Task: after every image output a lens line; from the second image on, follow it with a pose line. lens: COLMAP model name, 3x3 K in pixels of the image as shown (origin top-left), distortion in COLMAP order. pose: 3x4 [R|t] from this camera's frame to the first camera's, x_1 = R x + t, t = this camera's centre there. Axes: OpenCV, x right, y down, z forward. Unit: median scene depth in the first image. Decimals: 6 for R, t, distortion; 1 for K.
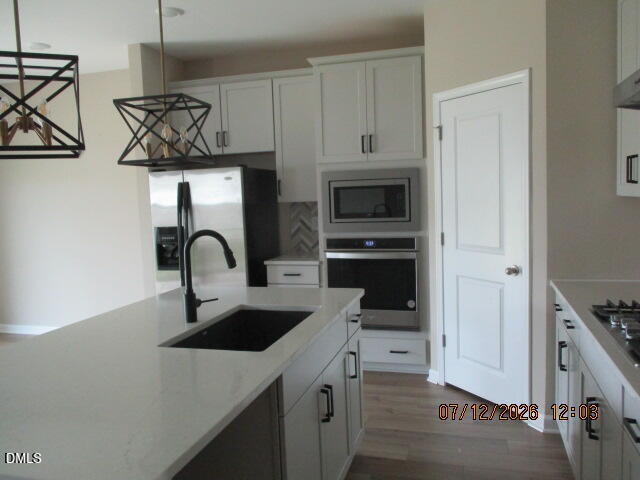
lens RADIAL K [[542.7, 0, 320.0], [0, 542.7, 240.0], [0, 0, 1]] dist [-0.009241, -0.002547]
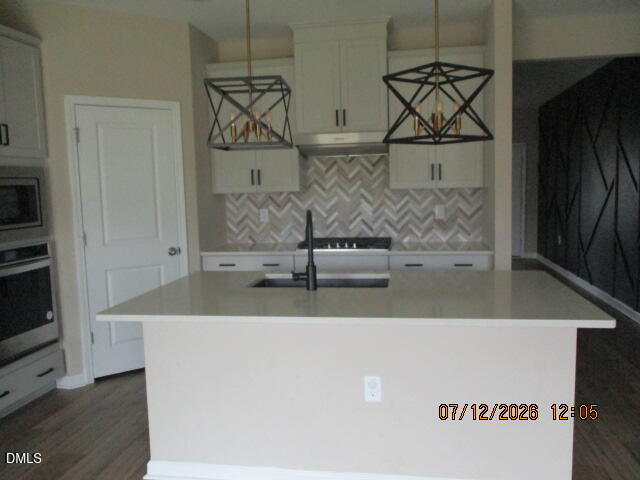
lens RADIAL K [[542.7, 0, 320.0], [0, 542.7, 240.0], [0, 0, 1]] dist [-0.009241, -0.002547]
pose [[-0.119154, -0.067294, 0.990593, -0.791269], [0.120534, 0.989341, 0.081707, -0.028203], [-0.985532, 0.129136, -0.109773, 0.637137]]
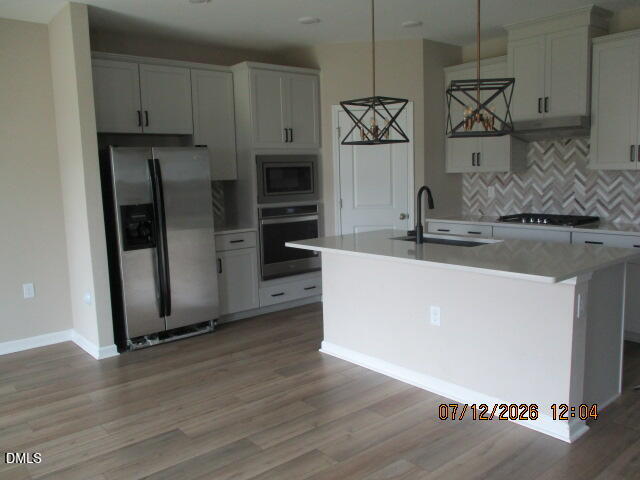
lens RADIAL K [[542.7, 0, 320.0], [0, 542.7, 240.0], [0, 0, 1]] dist [-0.009241, -0.002547]
pose [[0.553626, -0.086354, 0.828276, -0.994807], [0.083766, 0.995339, 0.047782, 0.021363], [-0.828542, 0.042928, 0.558279, 0.204793]]
